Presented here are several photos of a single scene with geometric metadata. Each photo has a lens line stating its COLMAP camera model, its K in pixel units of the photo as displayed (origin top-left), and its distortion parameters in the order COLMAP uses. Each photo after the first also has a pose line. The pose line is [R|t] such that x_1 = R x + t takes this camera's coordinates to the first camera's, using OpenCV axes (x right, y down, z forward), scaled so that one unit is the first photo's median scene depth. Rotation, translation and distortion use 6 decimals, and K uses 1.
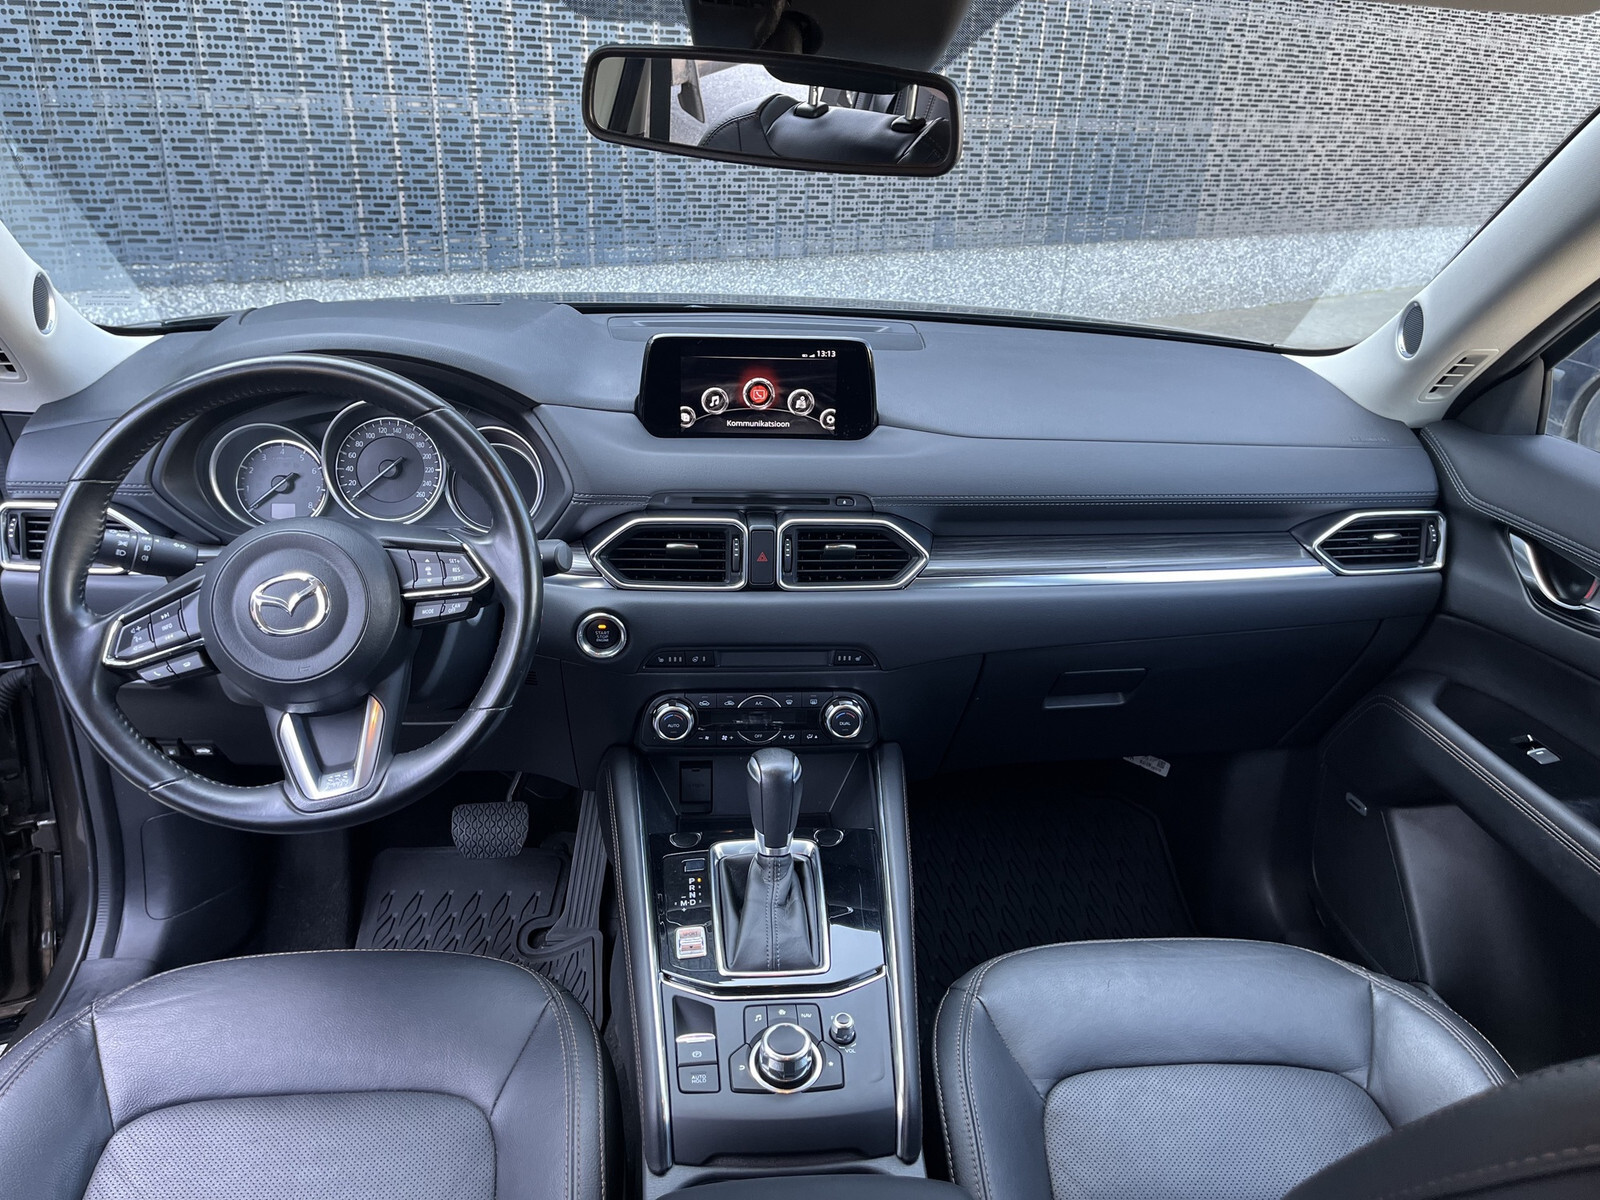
lens RADIAL K [[1250.8, 0, 800.0], [0, 1250.8, 600.0], [0, 0, 1]] dist [0.047008, -0.086706]
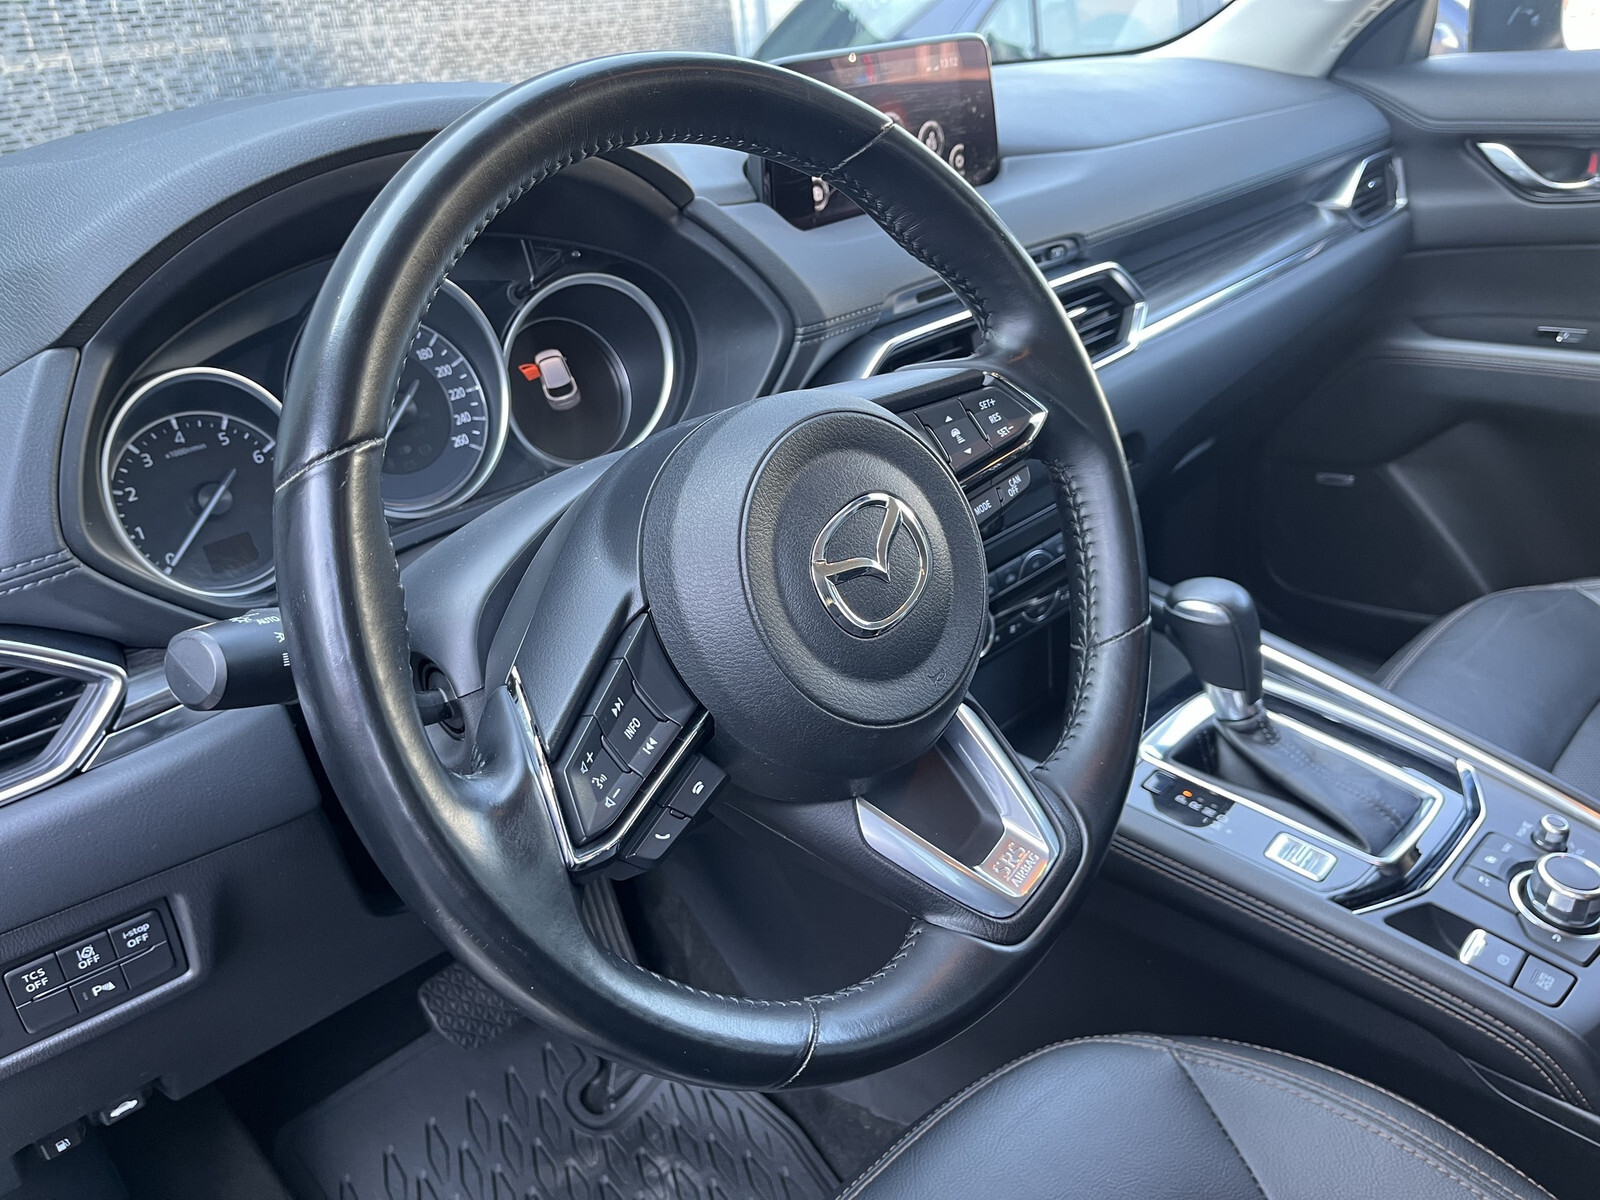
lens RADIAL K [[1250.8, 0, 800.0], [0, 1250.8, 600.0], [0, 0, 1]] dist [0.047008, -0.086706]
pose [[0.752344, -0.368784, 0.545872, -0.518565], [0.351663, 0.925510, 0.140586, -0.044669], [-0.557056, 0.086194, 0.825990, 0.473541]]
